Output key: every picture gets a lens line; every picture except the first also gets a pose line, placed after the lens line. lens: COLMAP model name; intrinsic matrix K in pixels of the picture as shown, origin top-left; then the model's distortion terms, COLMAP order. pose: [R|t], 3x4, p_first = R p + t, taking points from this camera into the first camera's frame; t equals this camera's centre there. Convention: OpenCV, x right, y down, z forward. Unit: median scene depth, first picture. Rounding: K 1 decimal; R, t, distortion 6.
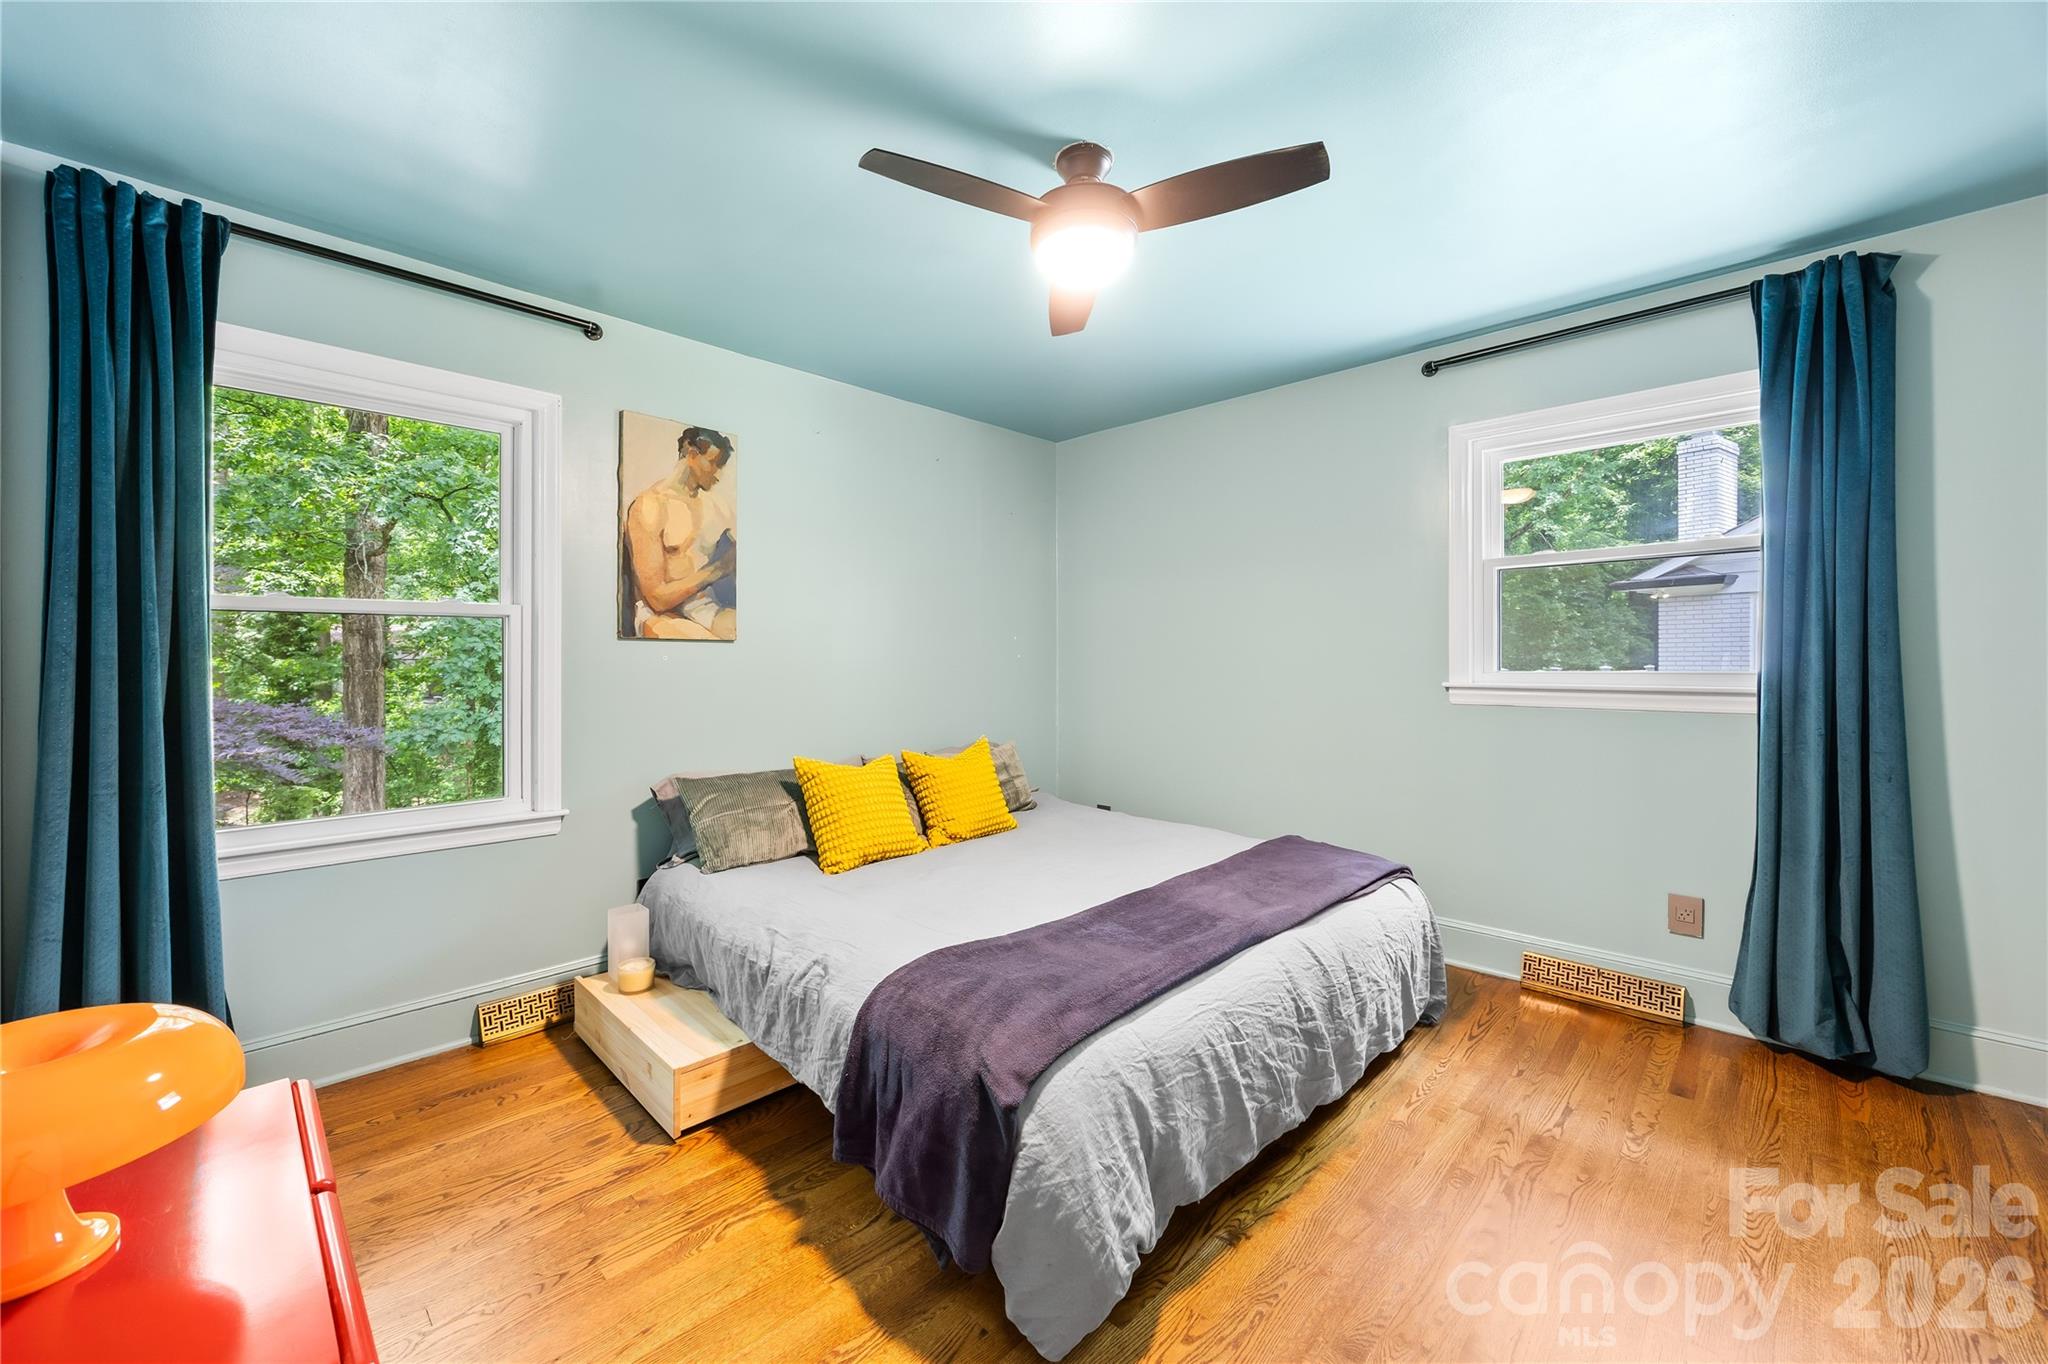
lens RADIAL K [[810.8, 0, 1008.7], [0, 810.8, 685.1], [0, 0, 1]] dist [0.000025, -0.000232]
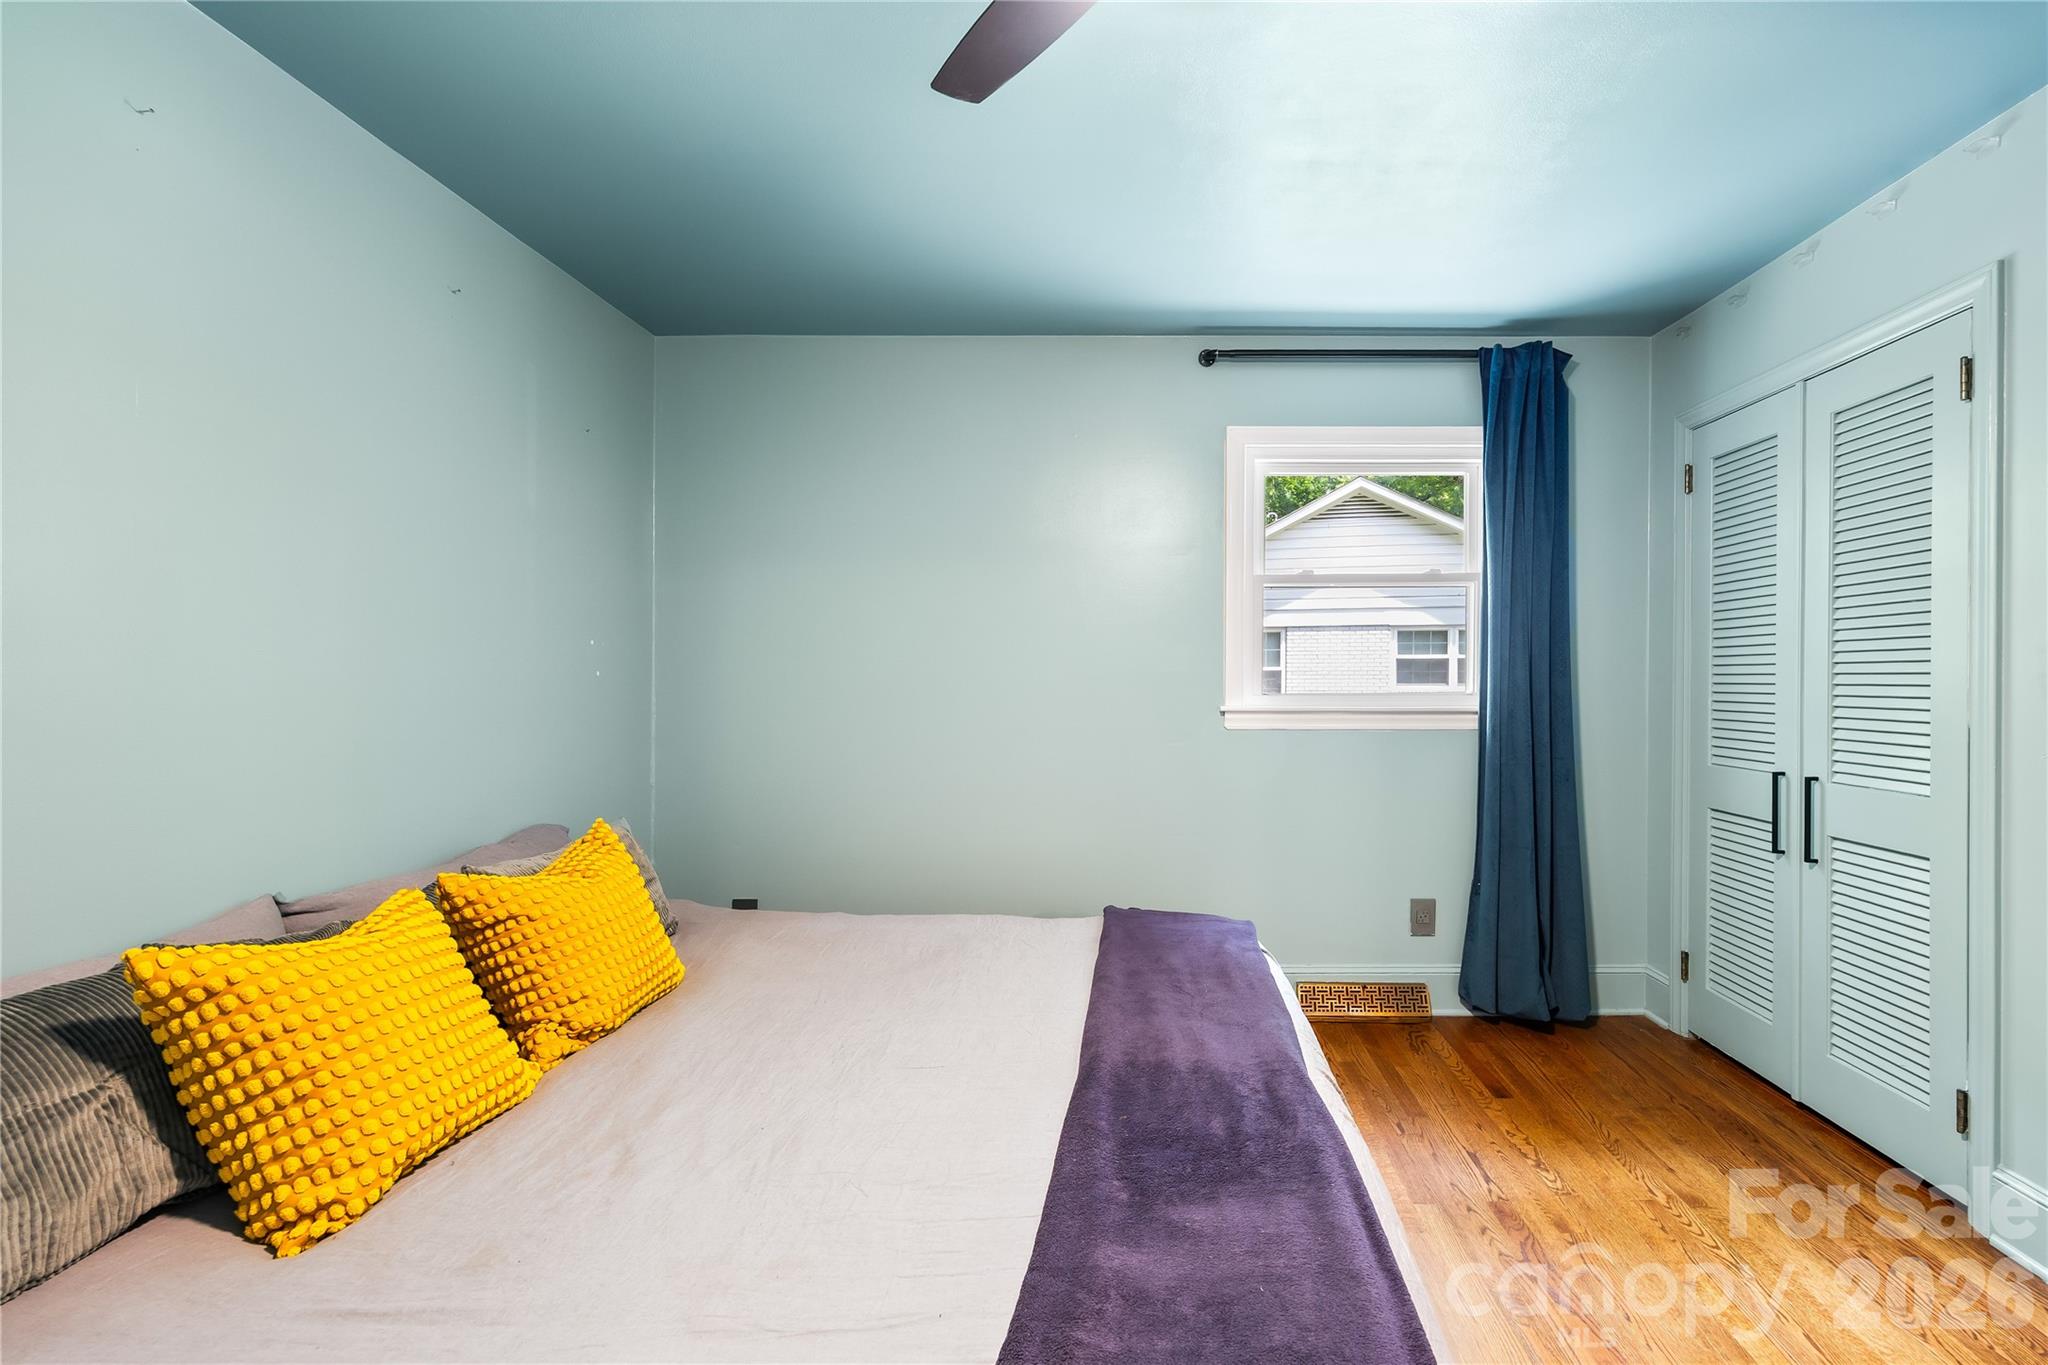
lens RADIAL K [[810.8, 0, 1008.7], [0, 810.8, 685.6], [0, 0, 1]] dist [0.000025, -0.000232]
pose [[0.703130, -0.003275, 0.711054, -0.251483], [0.018505, 0.999735, -0.013694, -0.016293], [-0.710821, 0.022787, 0.703004, 0.485242]]
